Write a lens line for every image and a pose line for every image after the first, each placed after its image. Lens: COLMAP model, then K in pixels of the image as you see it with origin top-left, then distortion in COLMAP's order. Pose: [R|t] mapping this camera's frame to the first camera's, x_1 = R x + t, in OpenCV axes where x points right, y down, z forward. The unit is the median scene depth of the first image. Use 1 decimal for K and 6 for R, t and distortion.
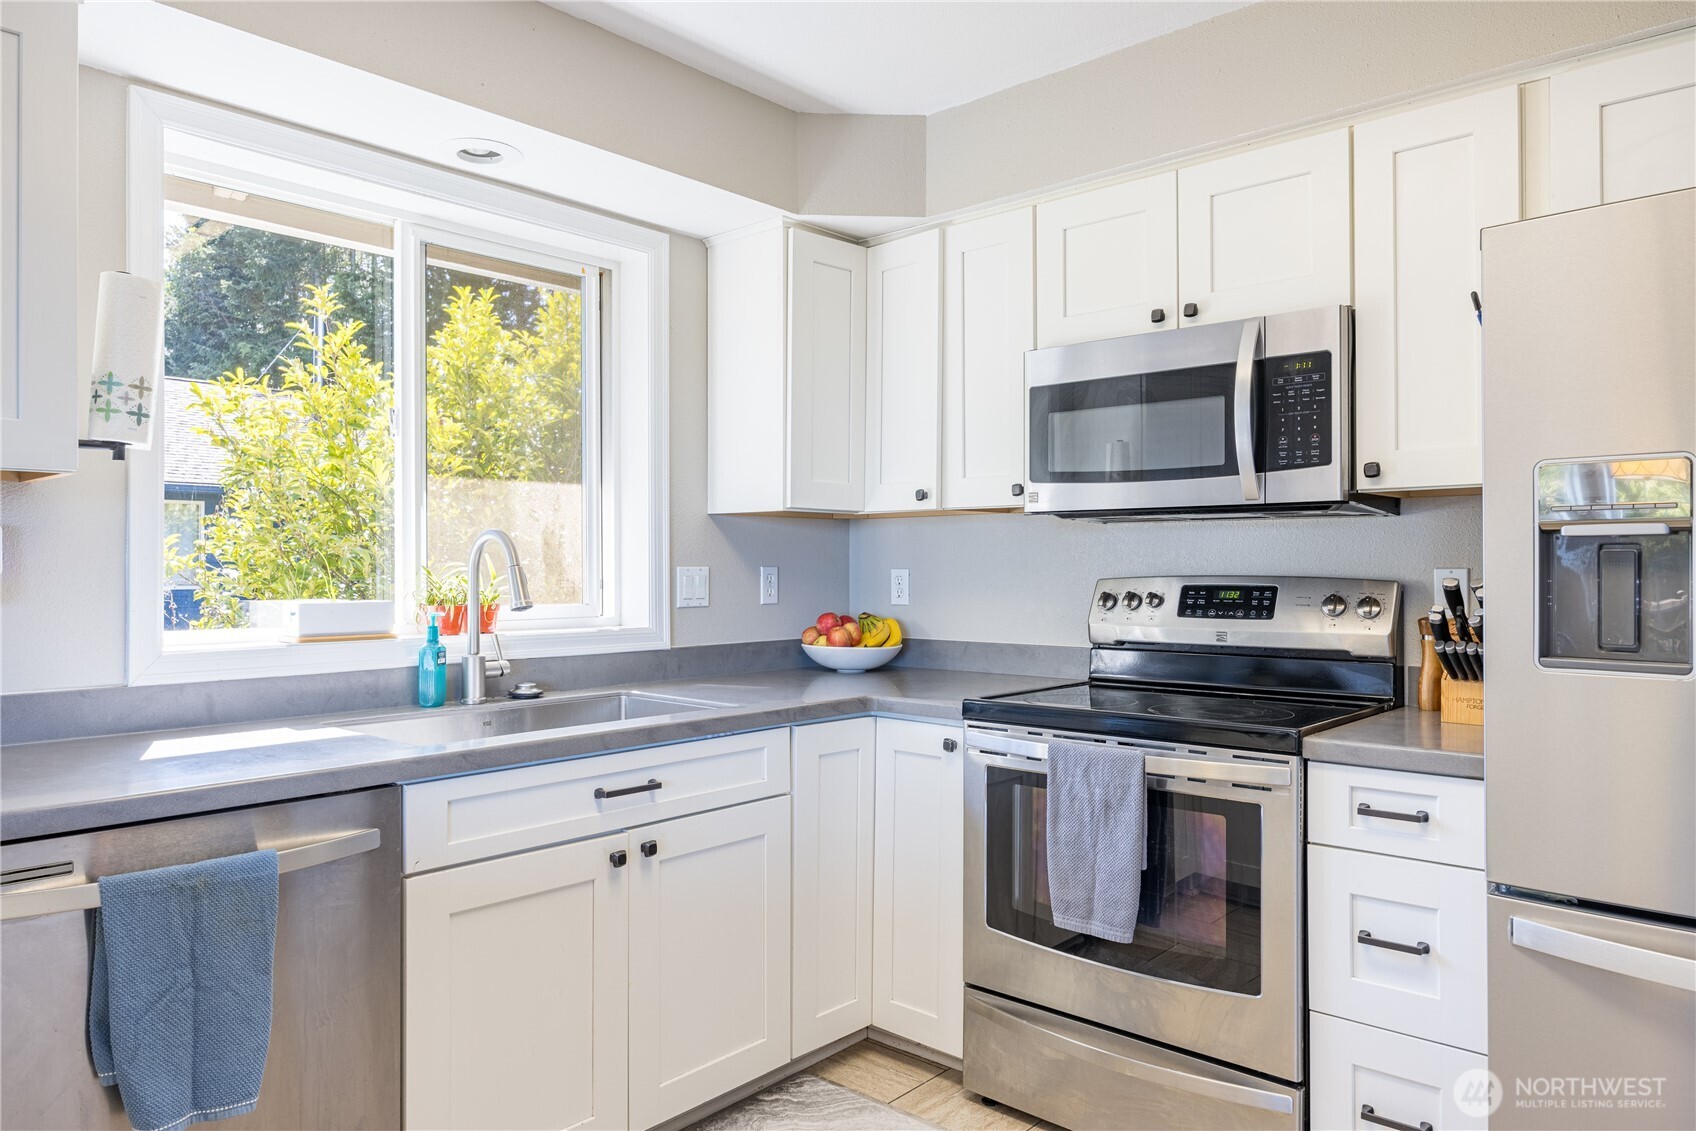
lens RADIAL K [[1106.0, 0, 837.1], [0, 1106.0, 565.4], [0, 0, 1]] dist [0.003422, 0.000645]
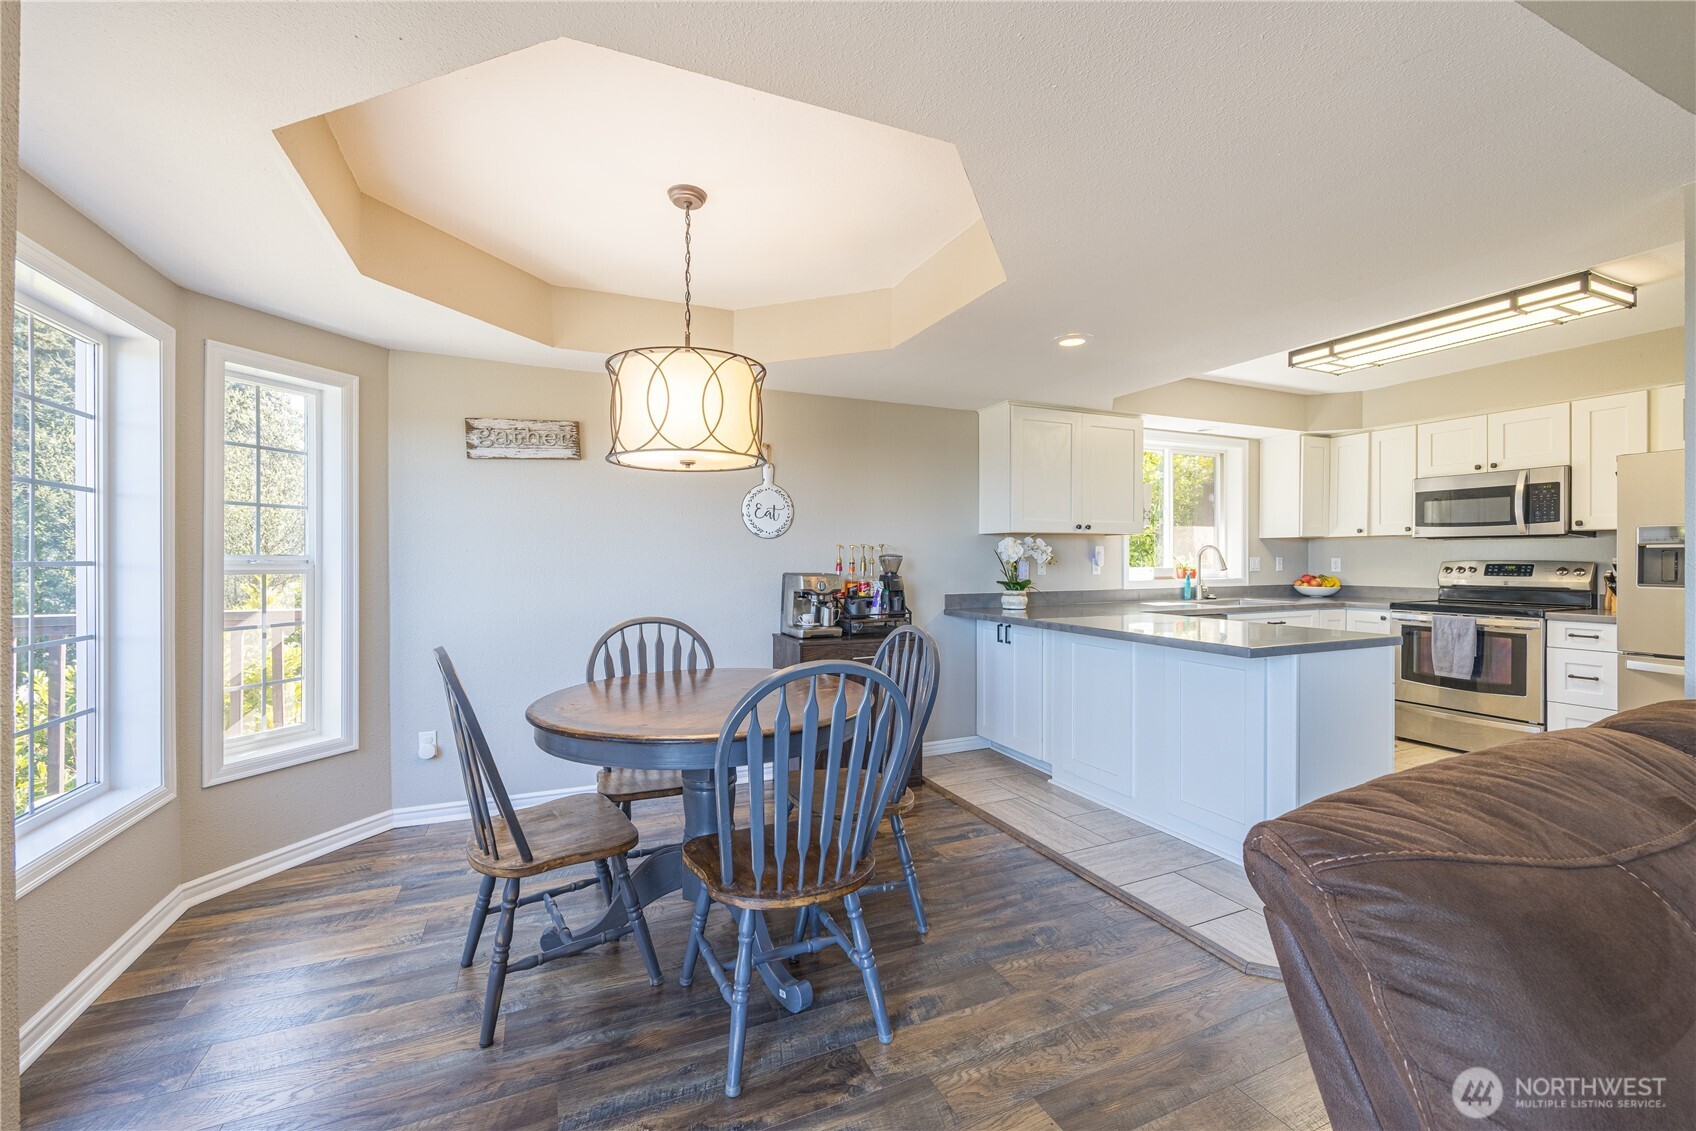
lens RADIAL K [[655.2, 0, 855.5], [0, 655.2, 562.5], [0, 0, 1]] dist [0.000950, 0.000057]
pose [[0.911953, 0.002405, -0.410288, -0.464076], [0.001508, 0.999956, 0.009213, -0.002427], [0.410293, -0.009021, 0.911909, -1.159257]]
